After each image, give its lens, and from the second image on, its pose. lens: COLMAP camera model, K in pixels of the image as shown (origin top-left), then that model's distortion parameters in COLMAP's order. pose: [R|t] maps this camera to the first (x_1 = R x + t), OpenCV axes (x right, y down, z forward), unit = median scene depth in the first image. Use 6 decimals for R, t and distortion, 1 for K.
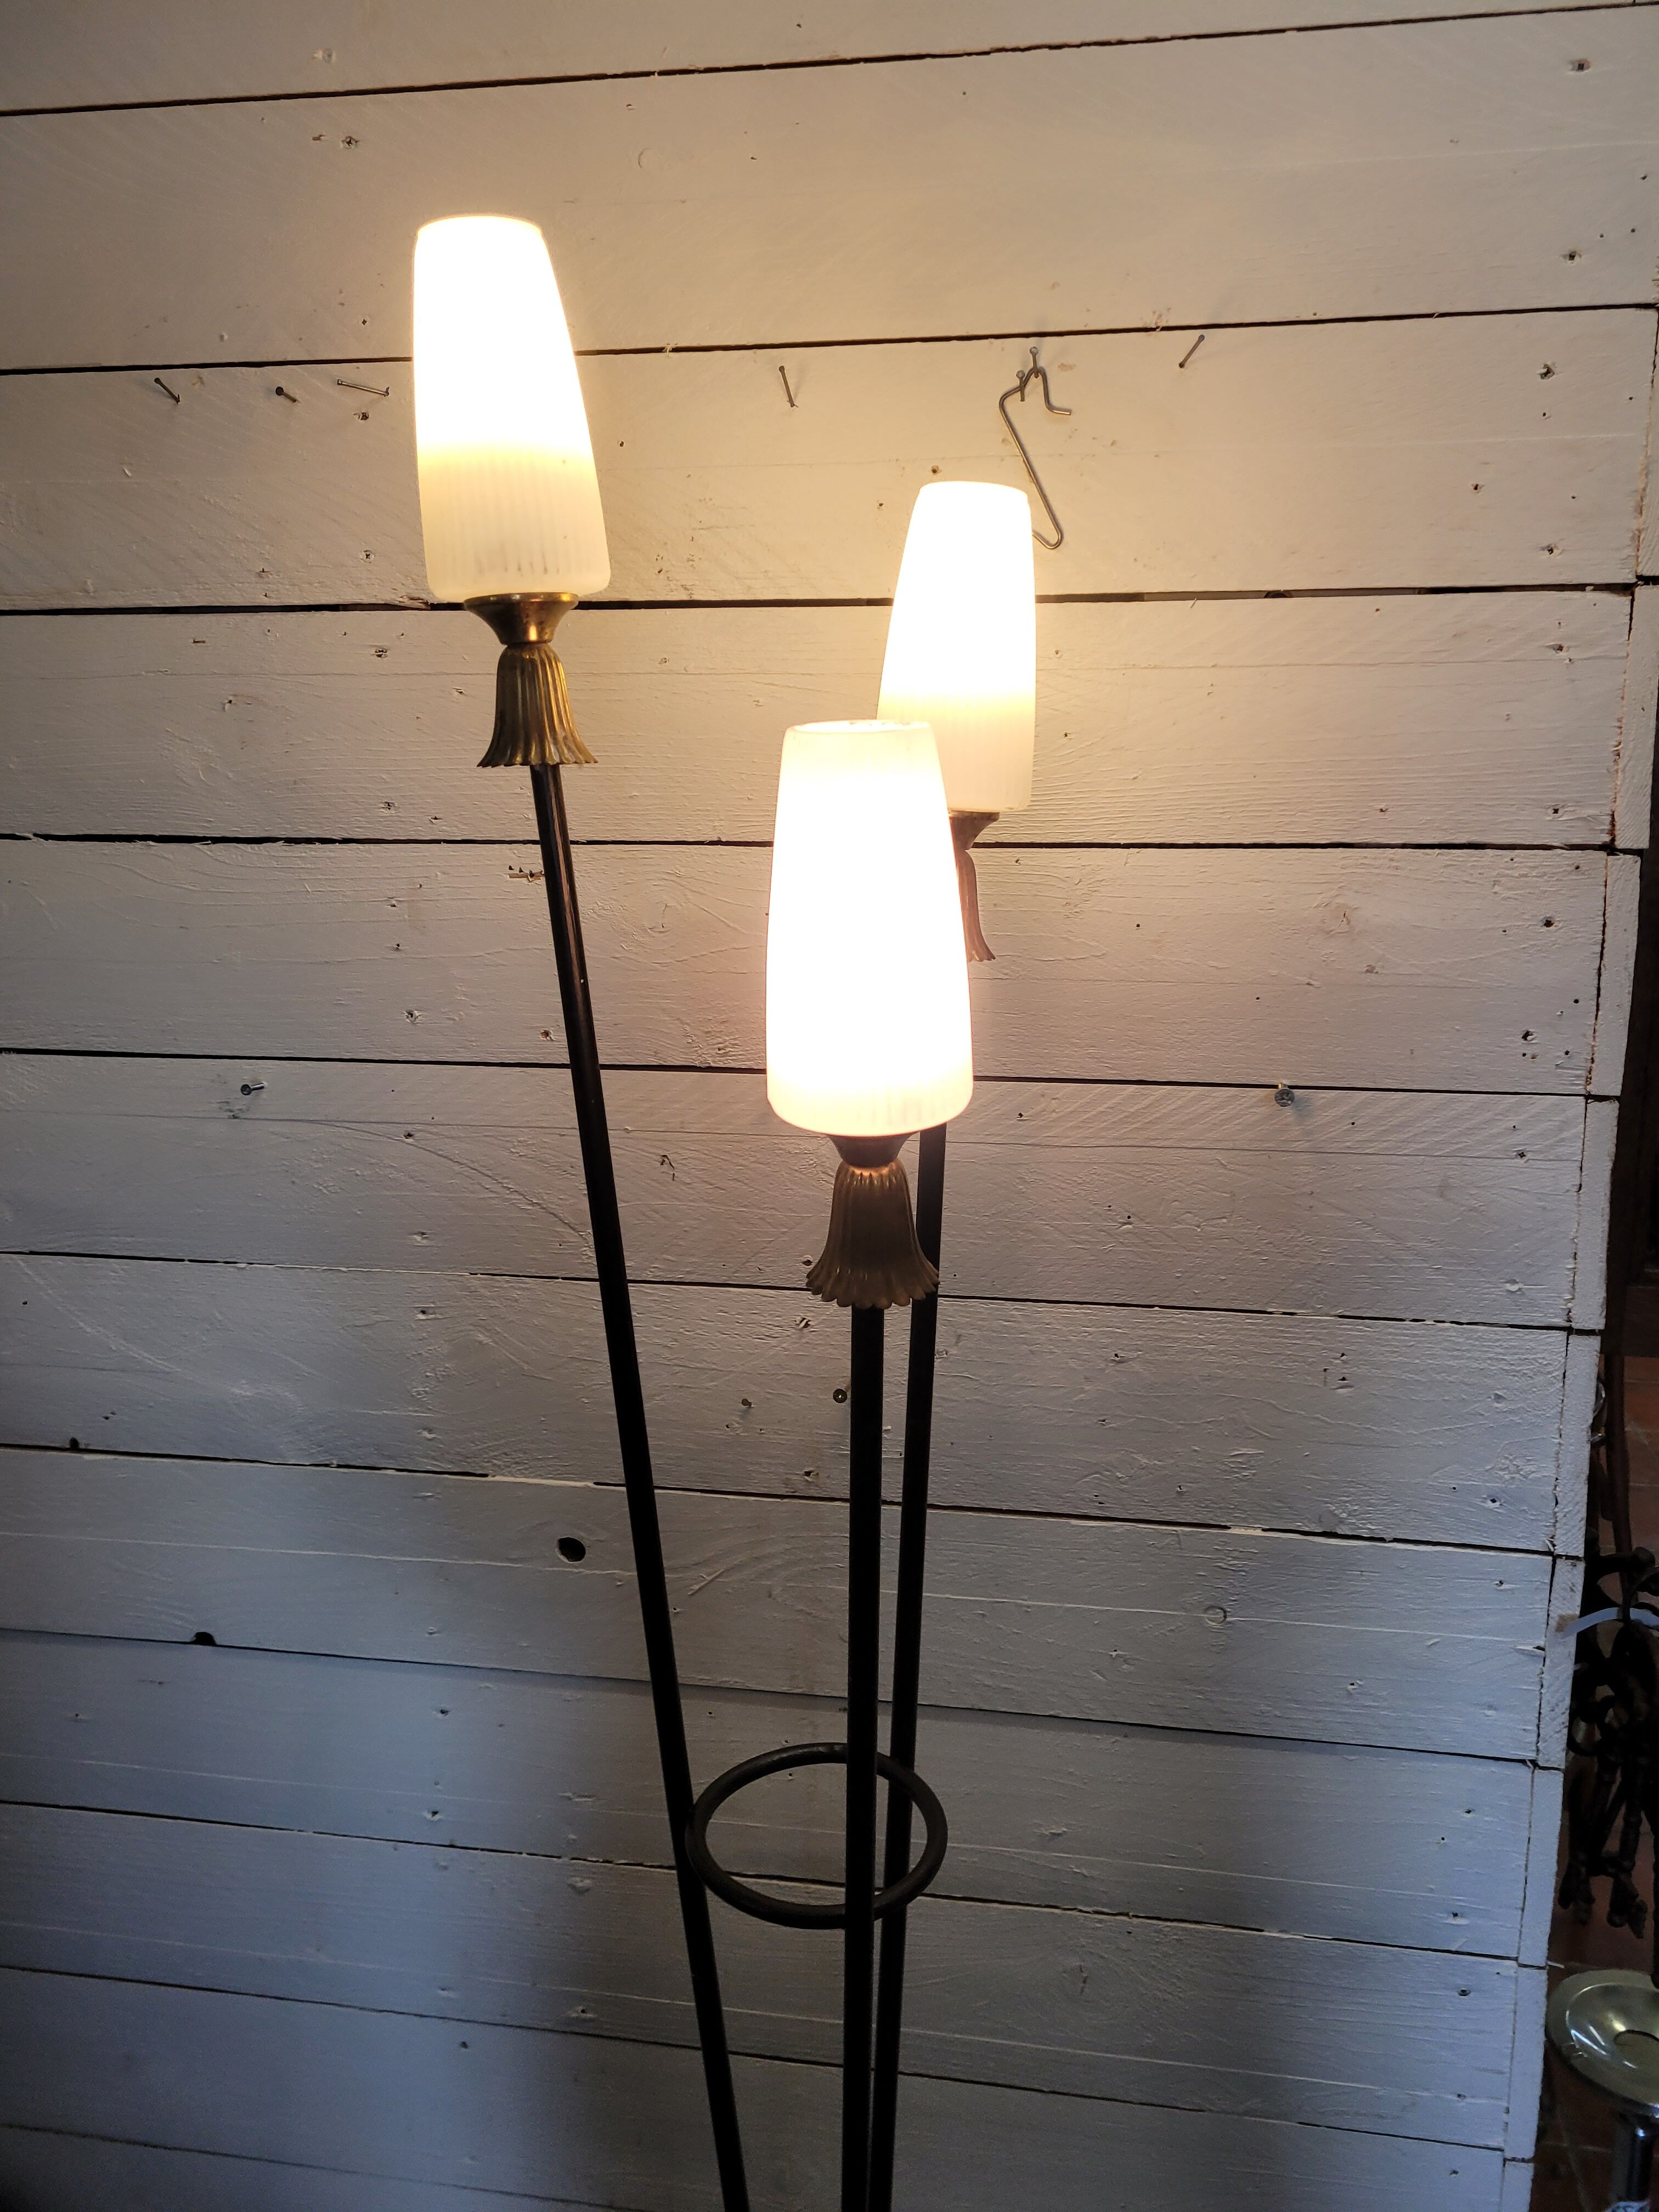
lens RADIAL K [[1658.8, 0, 880.2], [0, 1658.8, 1057.5], [0, 0, 1]] dist [0.062003, -0.061876]
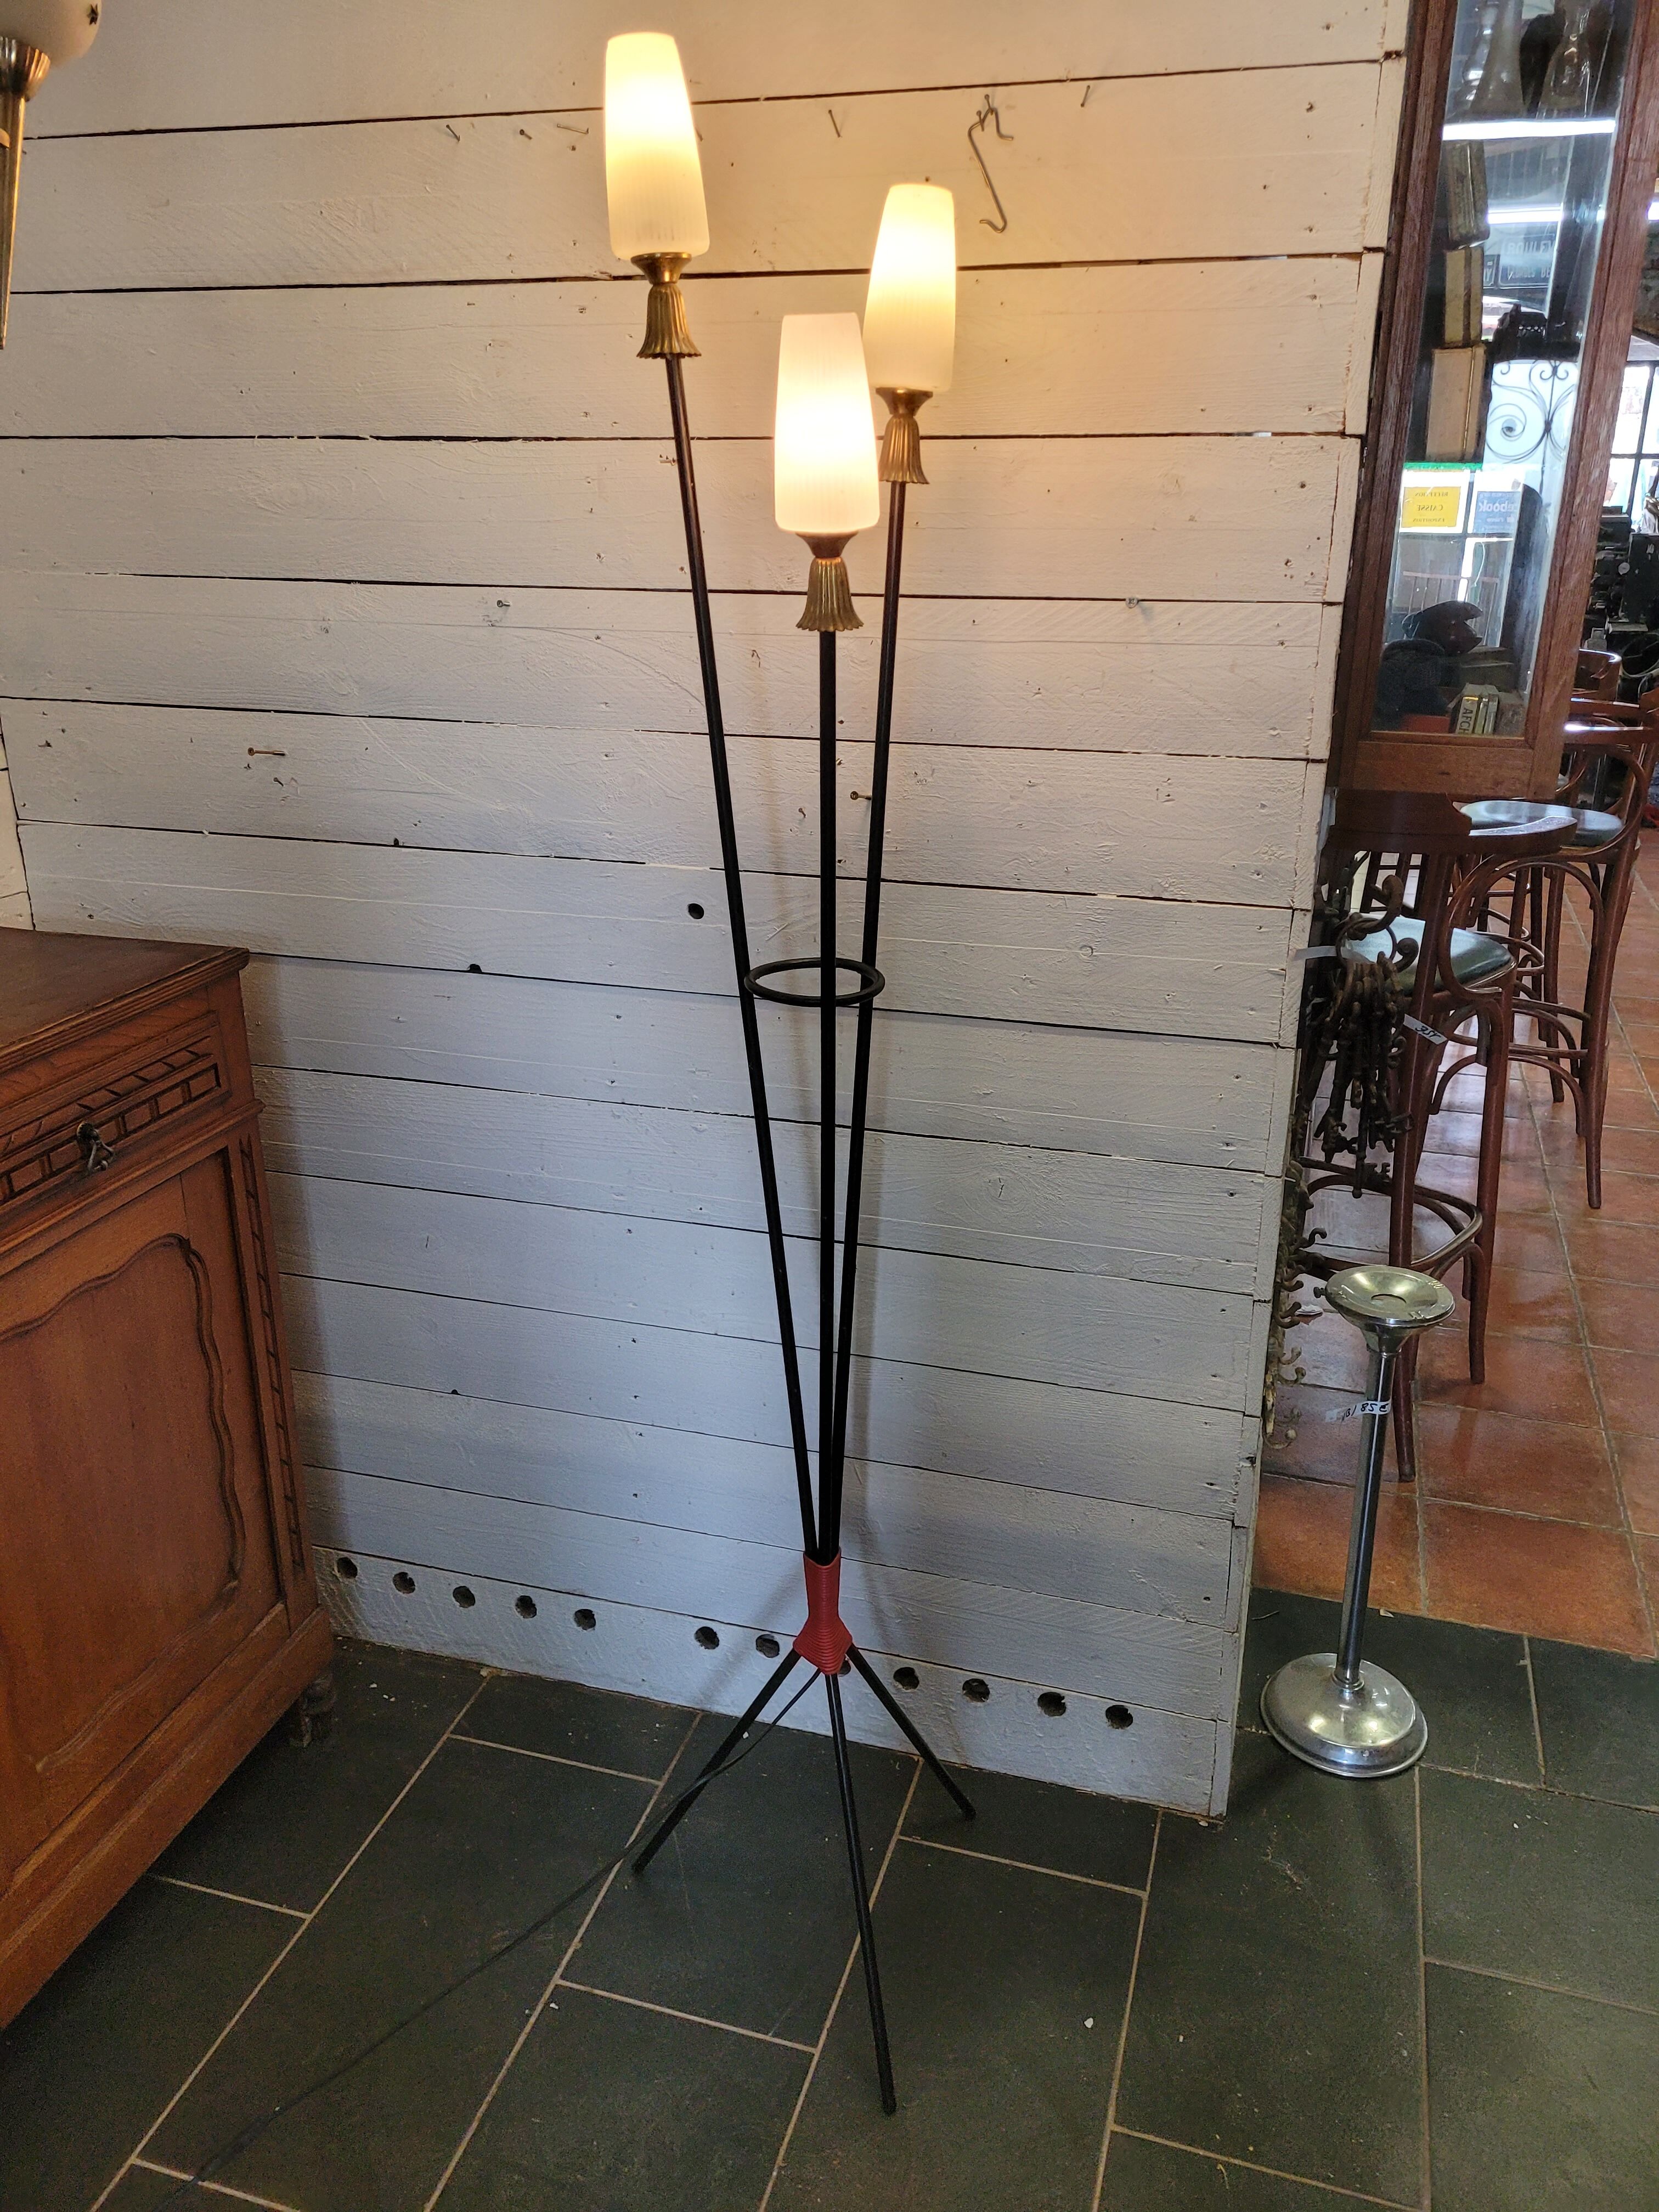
lens RADIAL K [[1643.9, 0, 853.3], [0, 1643.9, 1083.9], [0, 0, 1]] dist [0.063837, -0.058232]
pose [[0.992317, 0.049211, -0.113510, 0.173402], [-0.031294, 0.987491, 0.154539, 0.233864], [0.119695, -0.149799, 0.981444, -0.634646]]
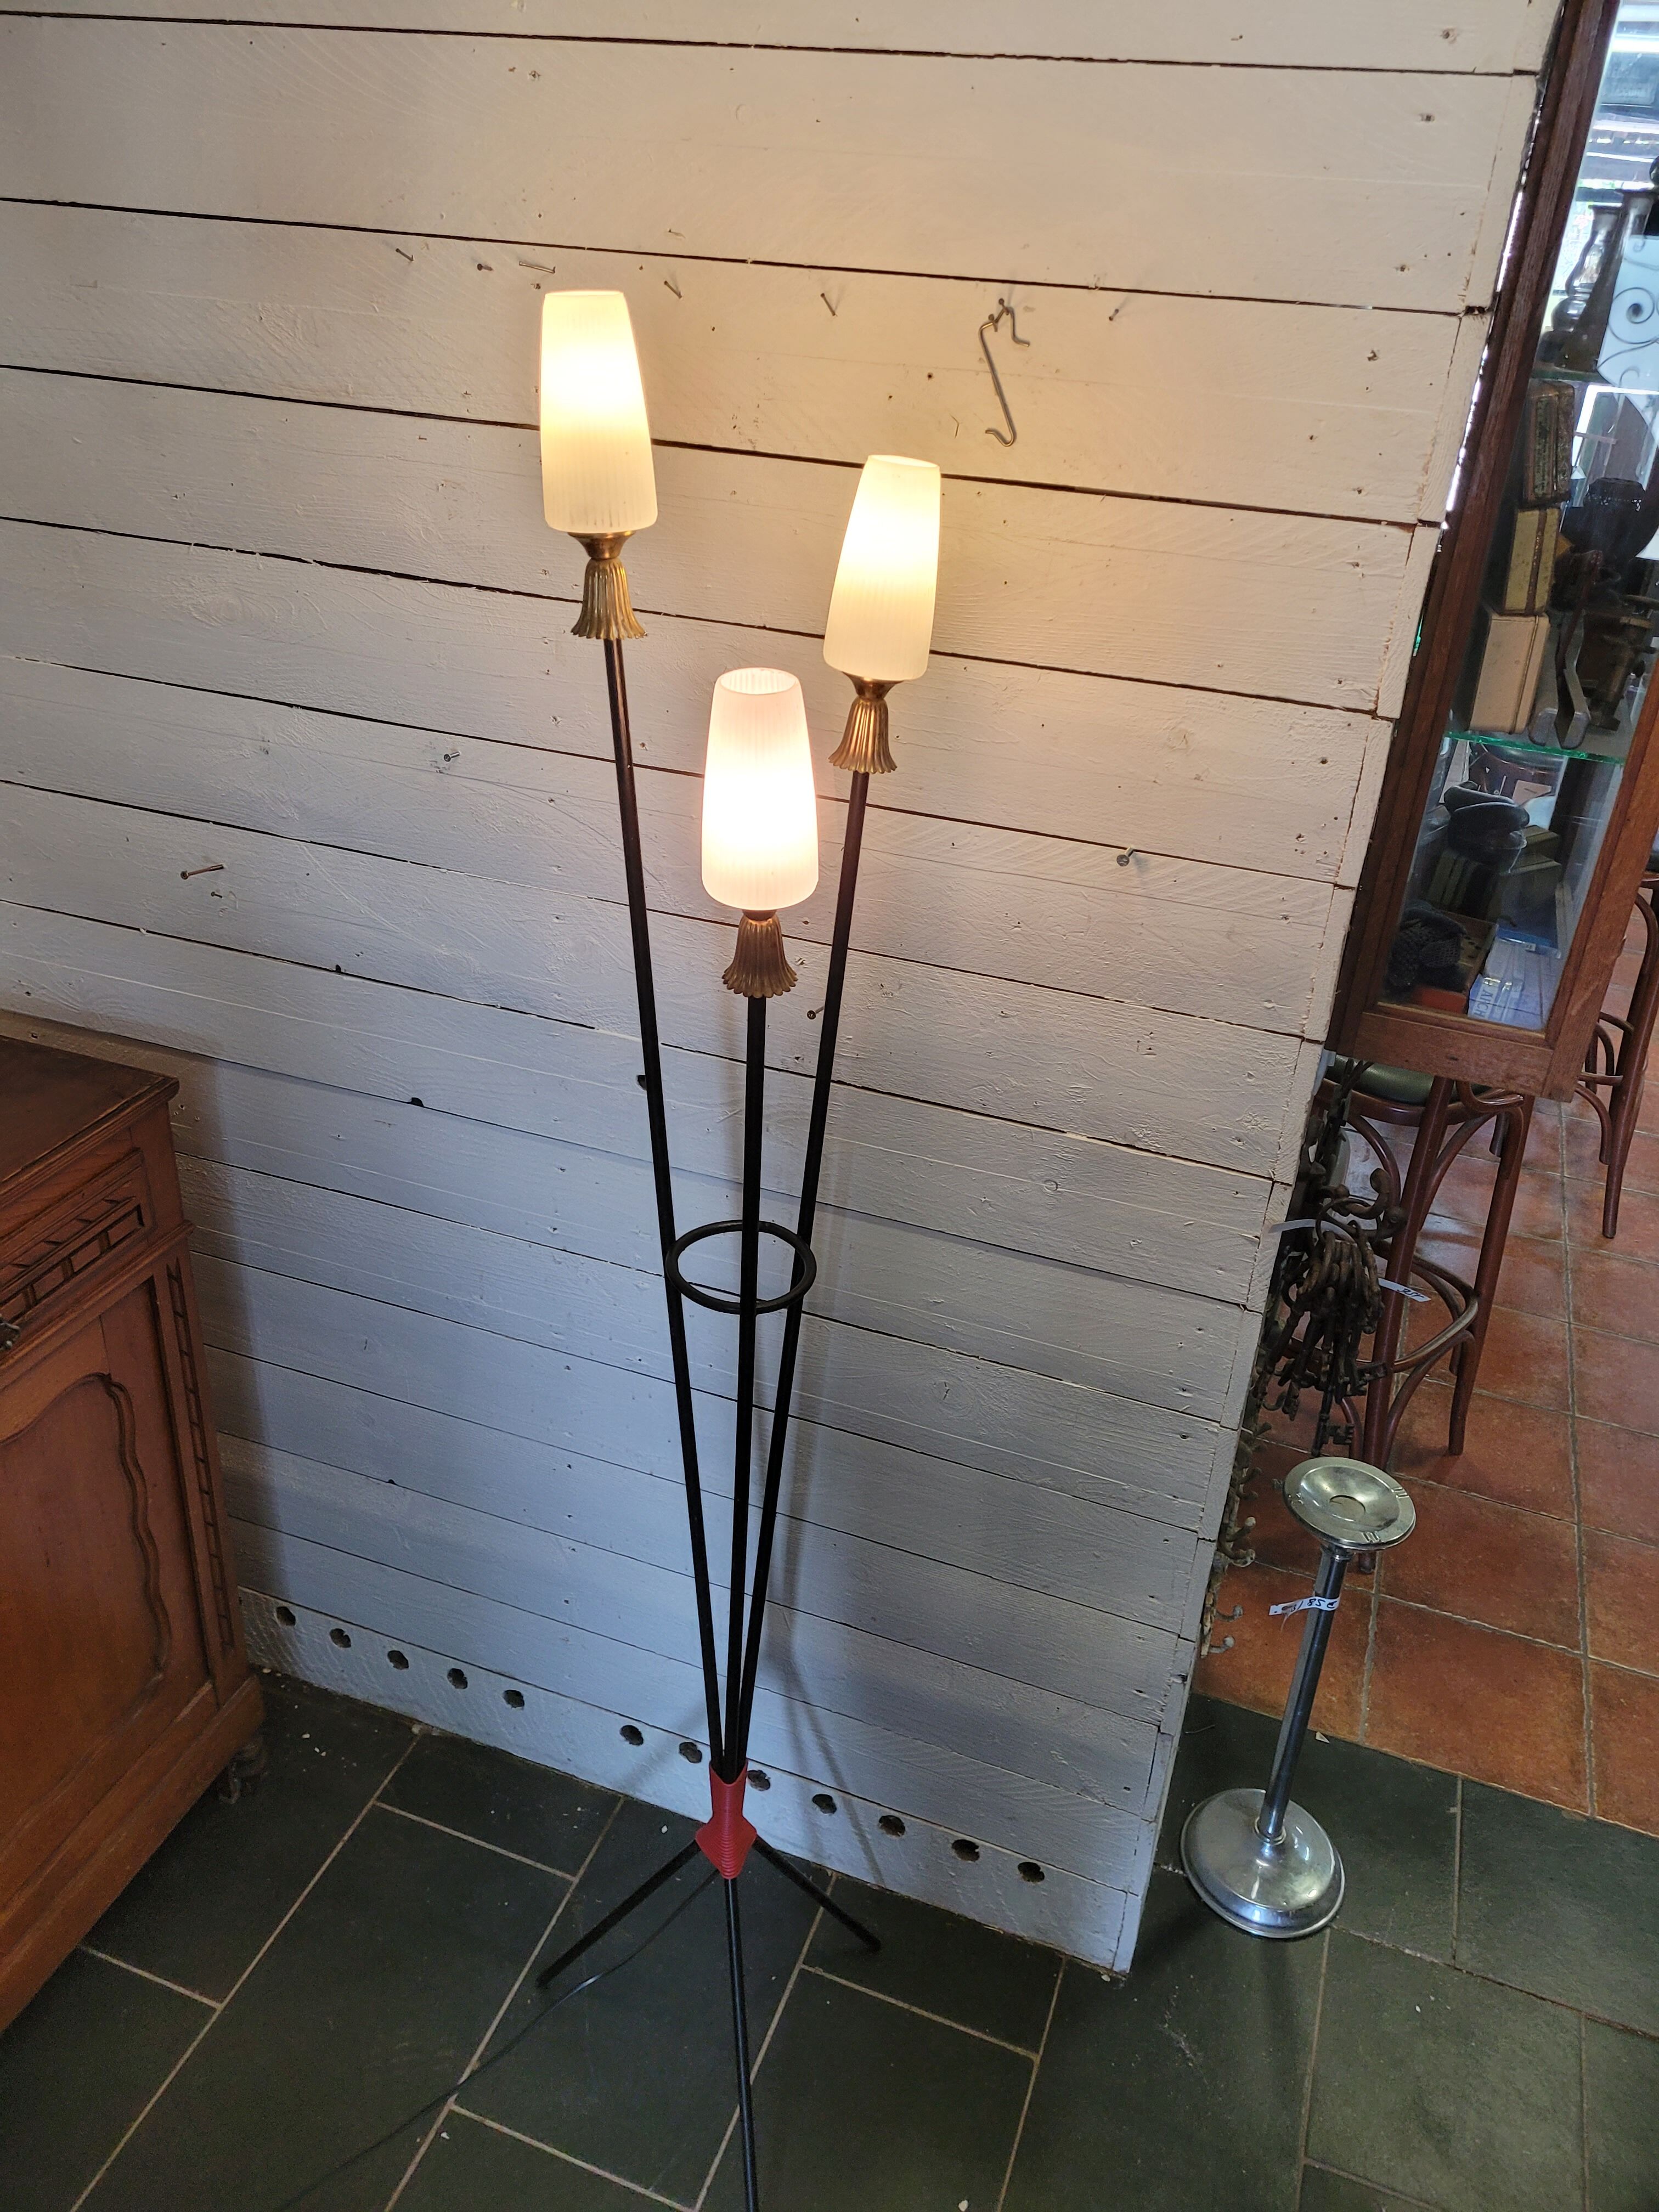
lens RADIAL K [[1646.6, 0, 834.9], [0, 1646.6, 1064.3], [0, 0, 1]] dist [0.058216, -0.052572]
pose [[0.980962, 0.138410, -0.136220, 0.208264], [-0.095161, 0.954057, 0.284110, -0.182546], [0.169285, -0.265739, 0.949066, -0.432178]]
